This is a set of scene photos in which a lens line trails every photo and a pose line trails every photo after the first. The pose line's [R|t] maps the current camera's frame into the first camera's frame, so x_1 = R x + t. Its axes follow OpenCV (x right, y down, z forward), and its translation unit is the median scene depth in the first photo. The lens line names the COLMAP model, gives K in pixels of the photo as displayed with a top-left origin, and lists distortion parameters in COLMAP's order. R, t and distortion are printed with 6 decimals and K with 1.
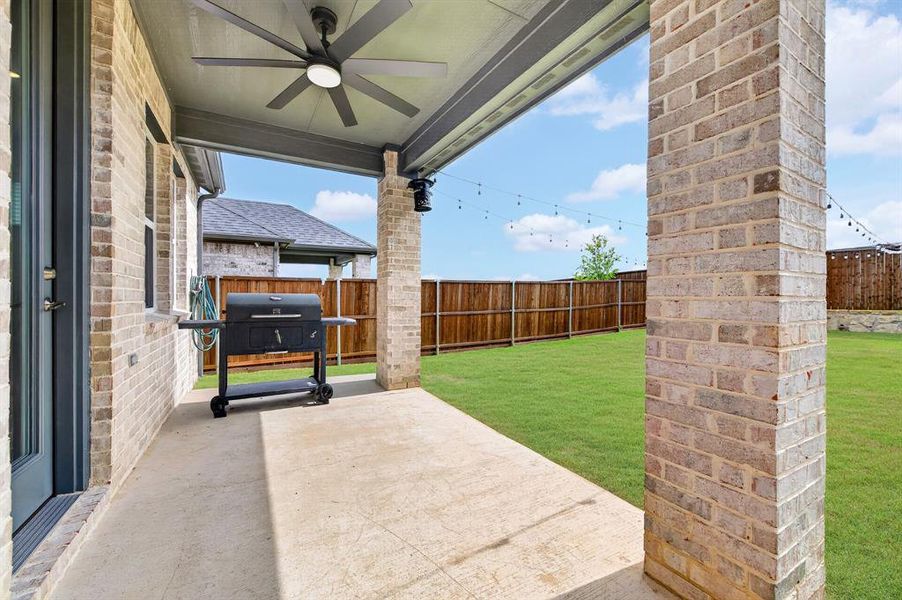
lens RADIAL K [[360.1, 0, 454.1], [0, 360.1, 301.9], [0, 0, 1]] dist [0.001954, -0.003040]
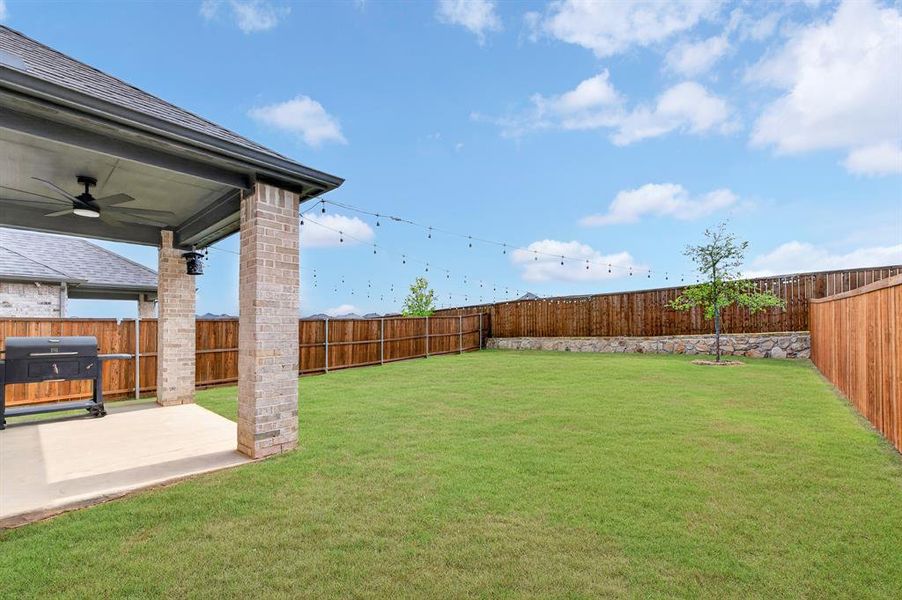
lens RADIAL K [[360.1, 0, 449.7], [0, 360.1, 324.8], [0, 0, 1]] dist [0.001954, -0.003040]
pose [[0.939491, -0.008013, 0.342479, 0.170006], [0.016716, 0.999608, -0.022468, -0.005748], [-0.342165, 0.026833, 0.939257, -0.300381]]
